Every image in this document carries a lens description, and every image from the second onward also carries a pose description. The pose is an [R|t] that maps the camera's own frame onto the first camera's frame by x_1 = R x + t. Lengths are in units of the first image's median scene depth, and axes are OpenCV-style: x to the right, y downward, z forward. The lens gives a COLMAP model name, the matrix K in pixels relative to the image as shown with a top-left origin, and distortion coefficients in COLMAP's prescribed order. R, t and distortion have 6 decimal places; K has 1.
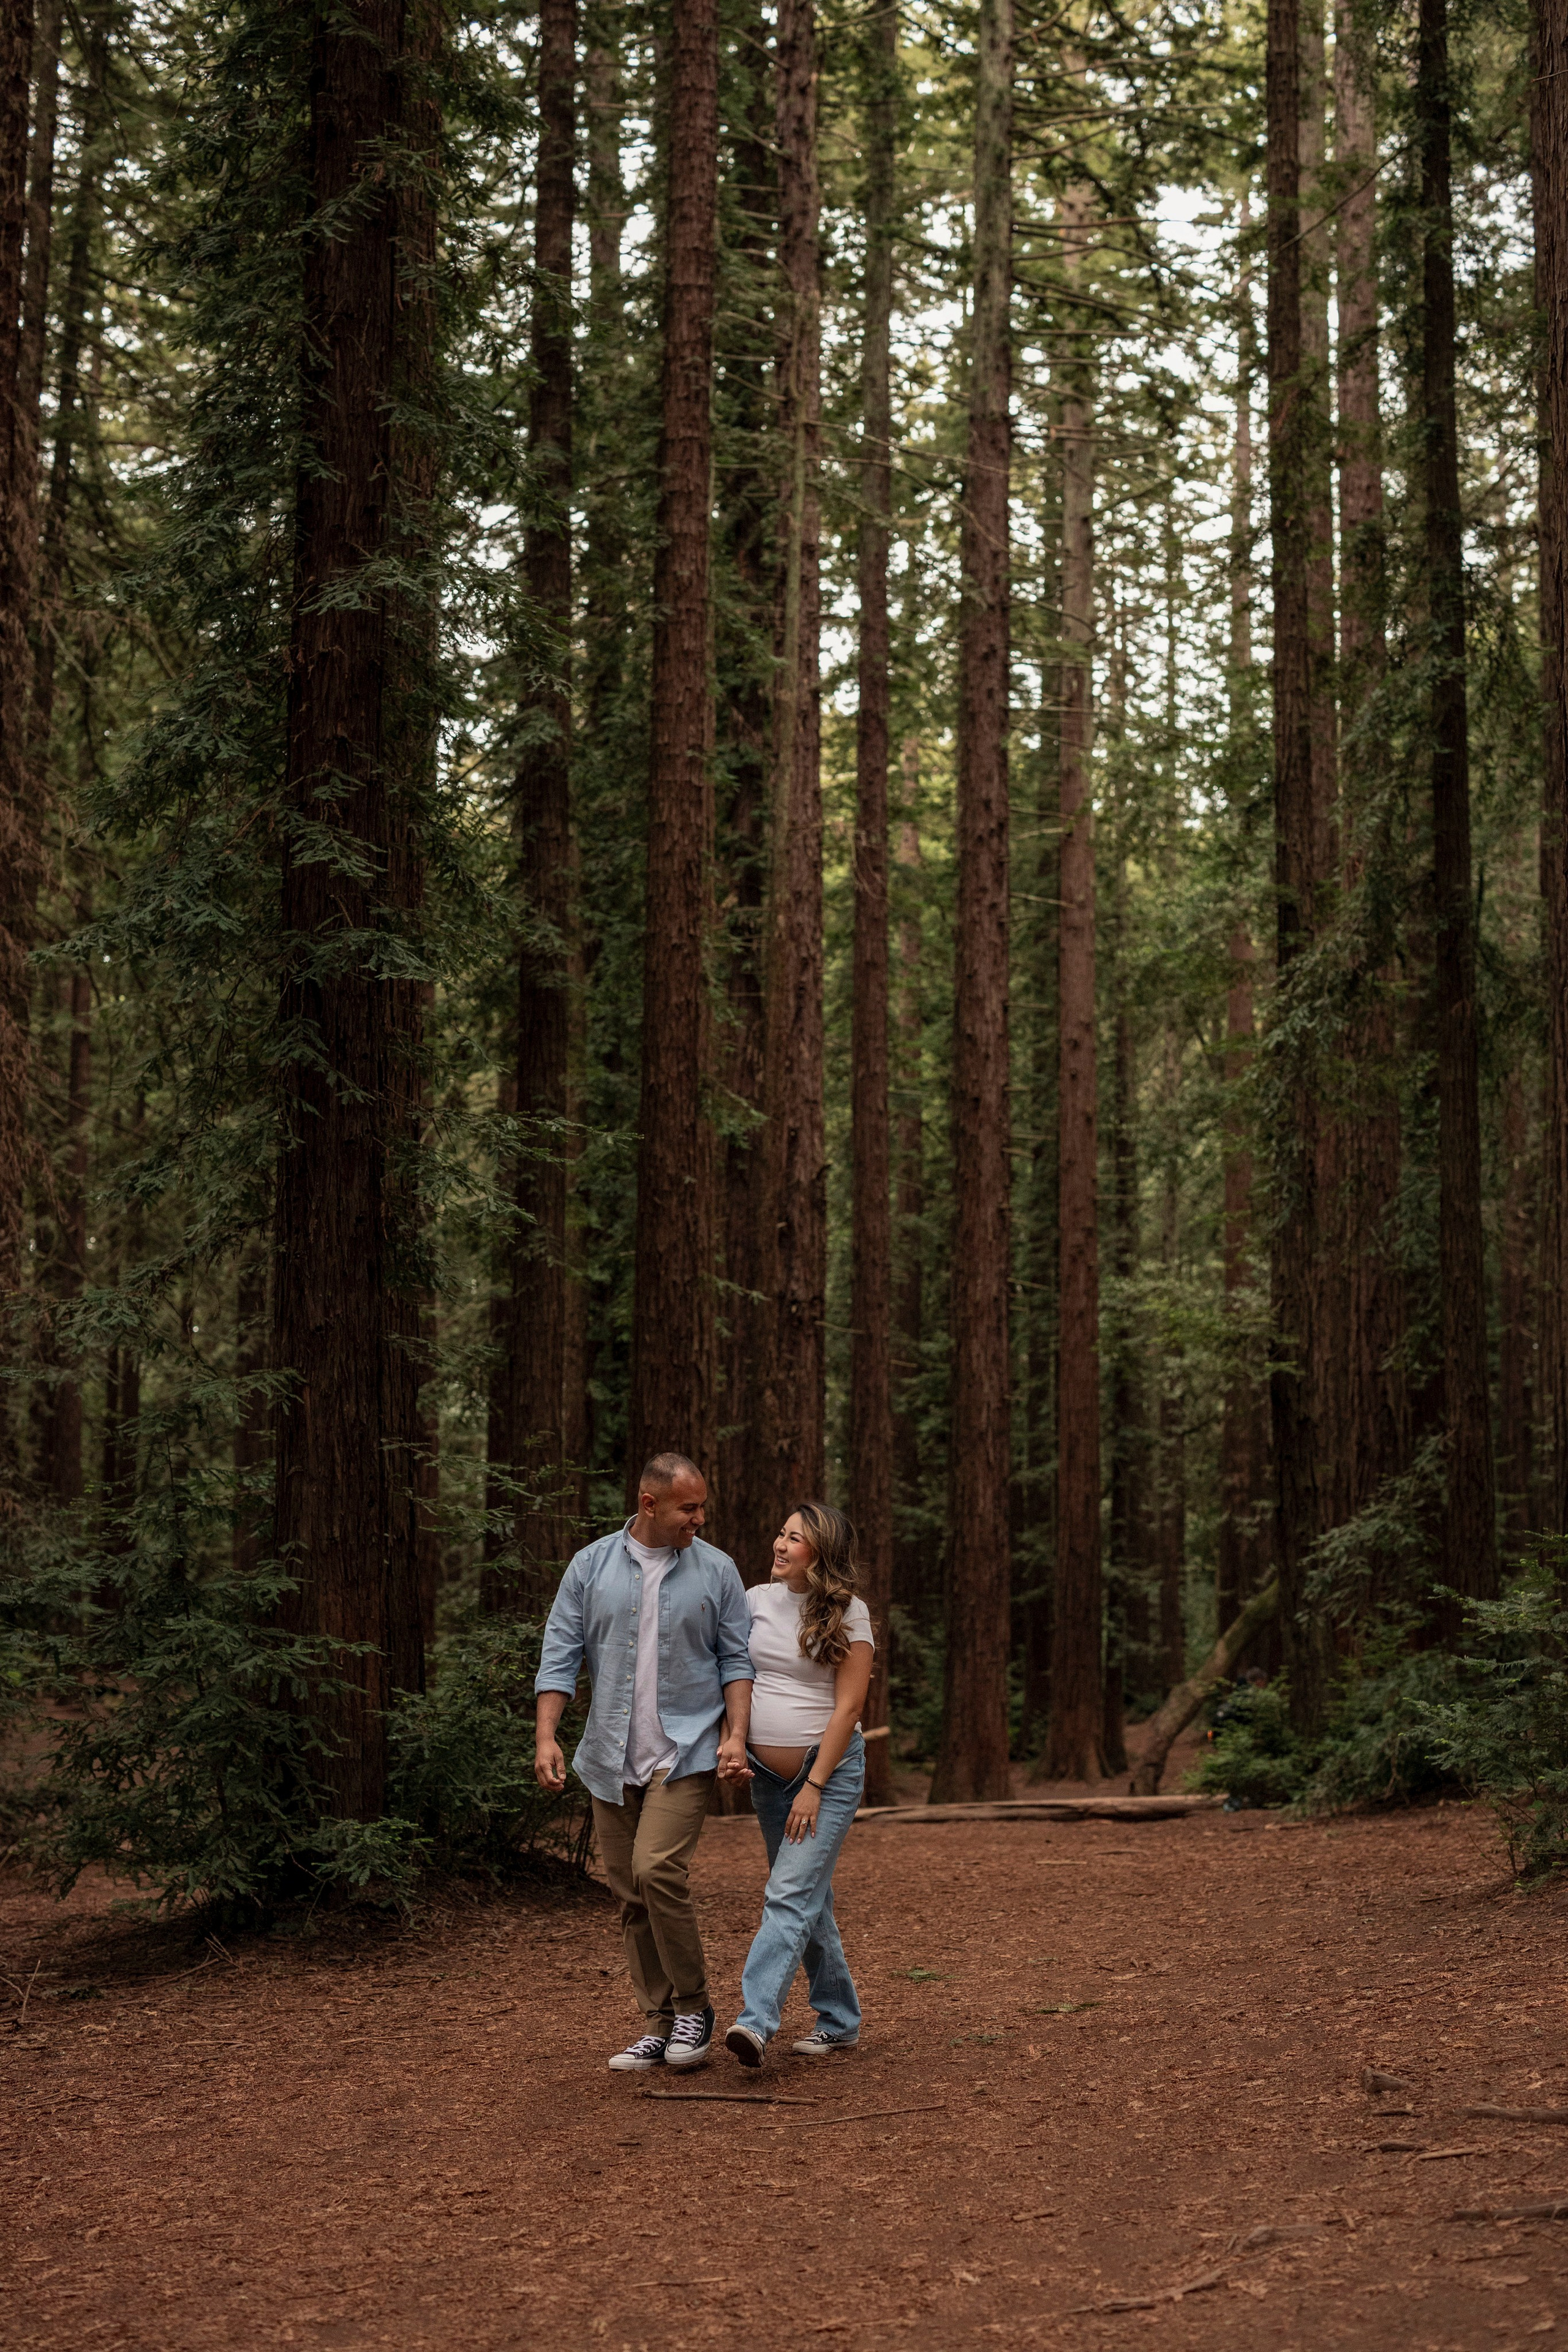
lens RADIAL K [[3463.9, 0, 784.0], [0, 3463.9, 1176.0], [0, 0, 1]] dist [-0.018592, -0.010132]
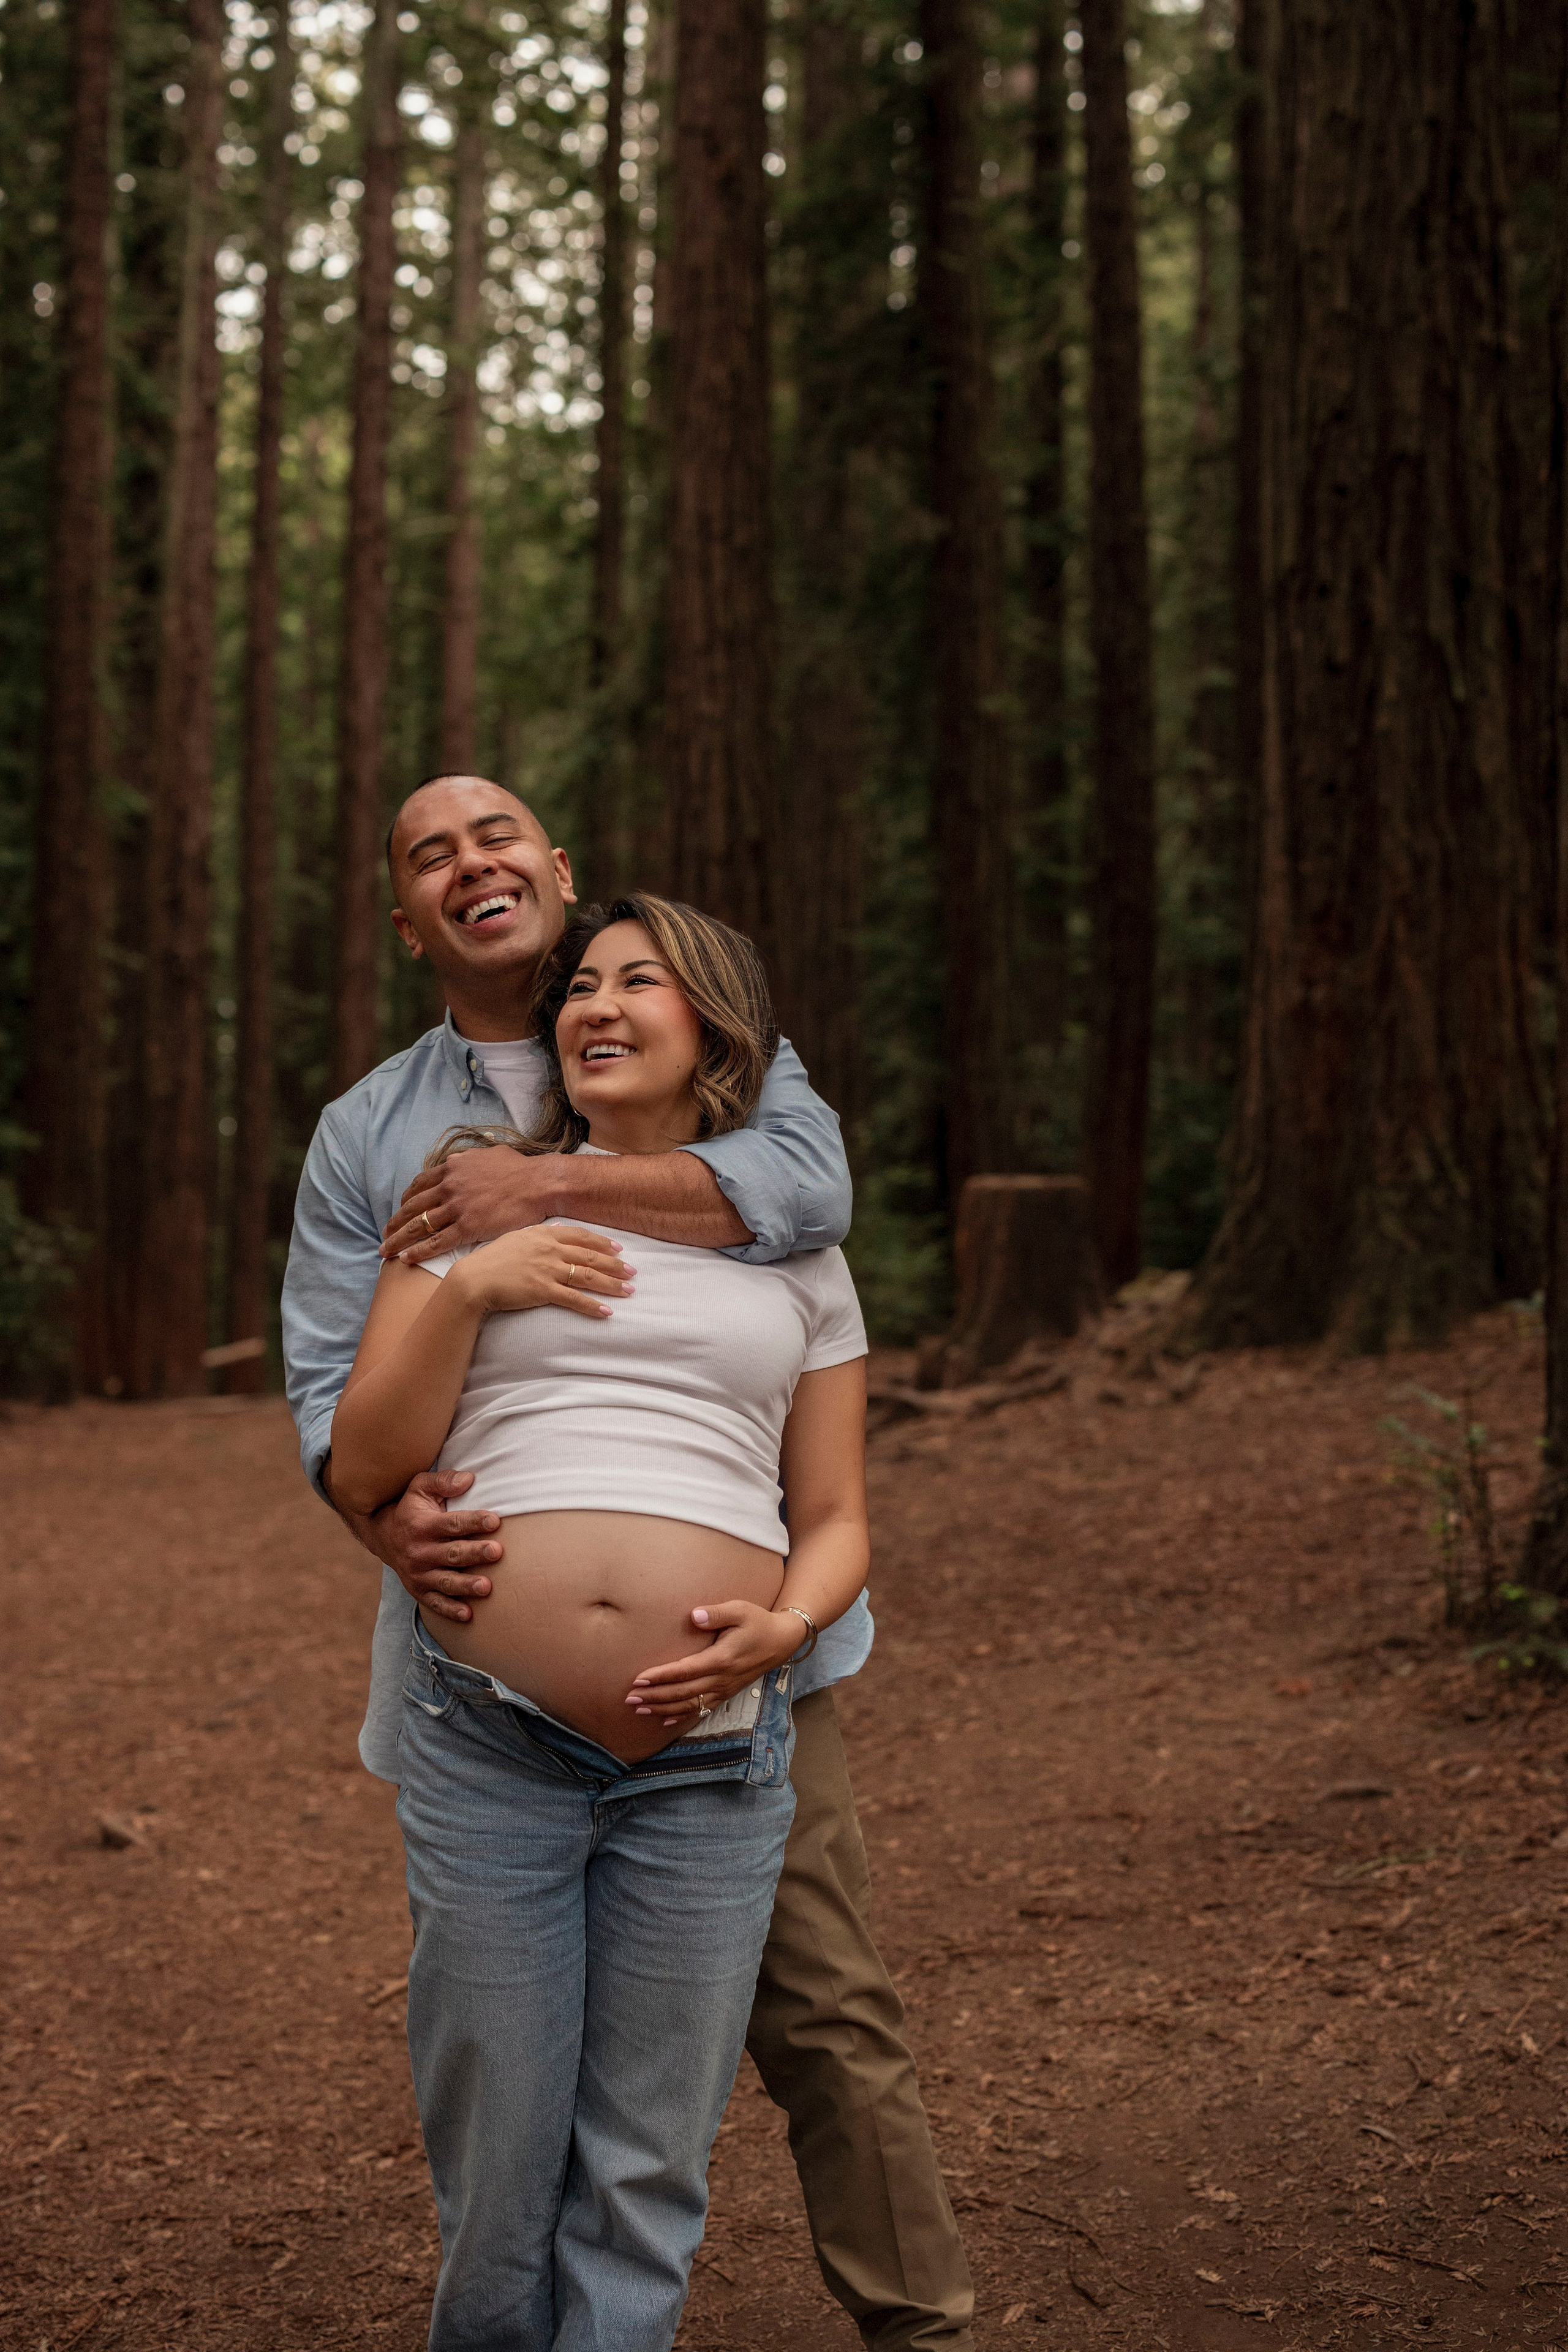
lens RADIAL K [[3494.8, 0, 784.0], [0, 3494.8, 1176.0], [0, 0, 1]] dist [-0.142805, 0.525635]
pose [[0.985594, 0.014651, 0.168490, 0.004519], [-0.031198, 0.994894, 0.095983, -0.005642], [-0.166223, -0.099857, 0.981019, -0.082575]]
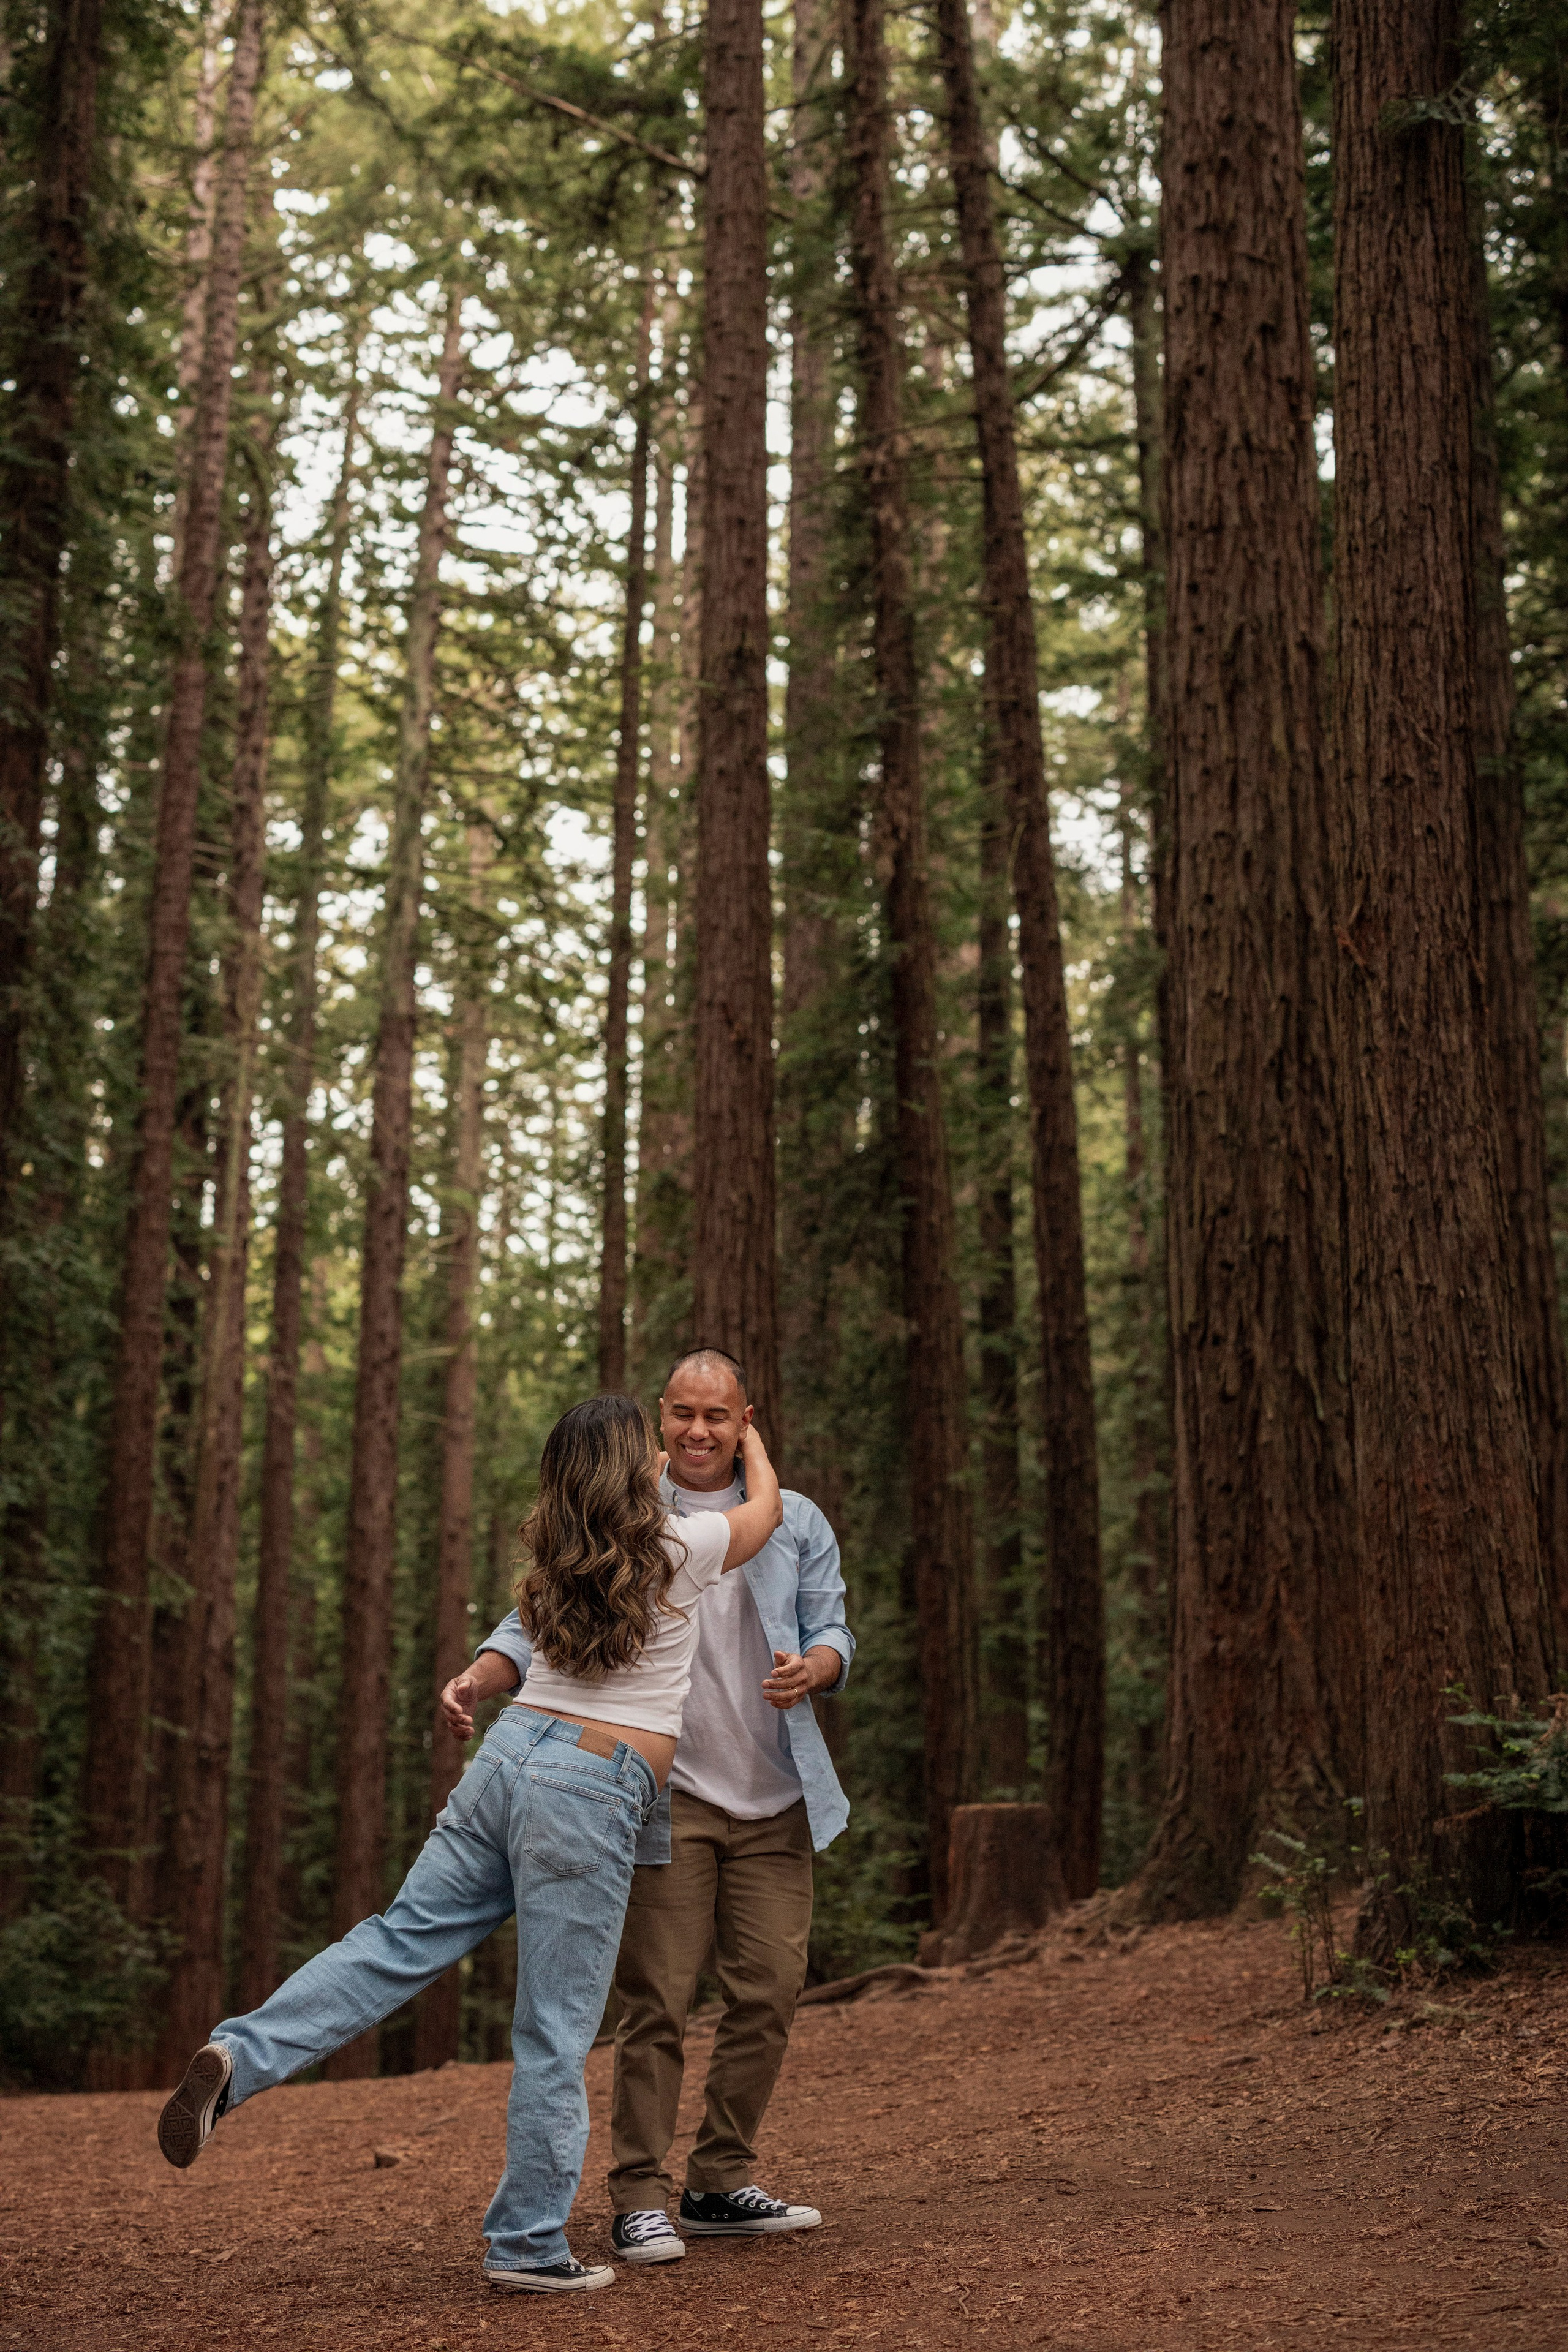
lens RADIAL K [[3383.2, 0, 784.0], [0, 3383.2, 1176.0], [0, 0, 1]] dist [-0.138011, 0.526947]
pose [[0.983959, 0.047670, 0.171908, -0.005933], [-0.022794, 0.989333, -0.143877, 0.002147], [-0.176933, 0.137650, 0.974550, -0.123032]]
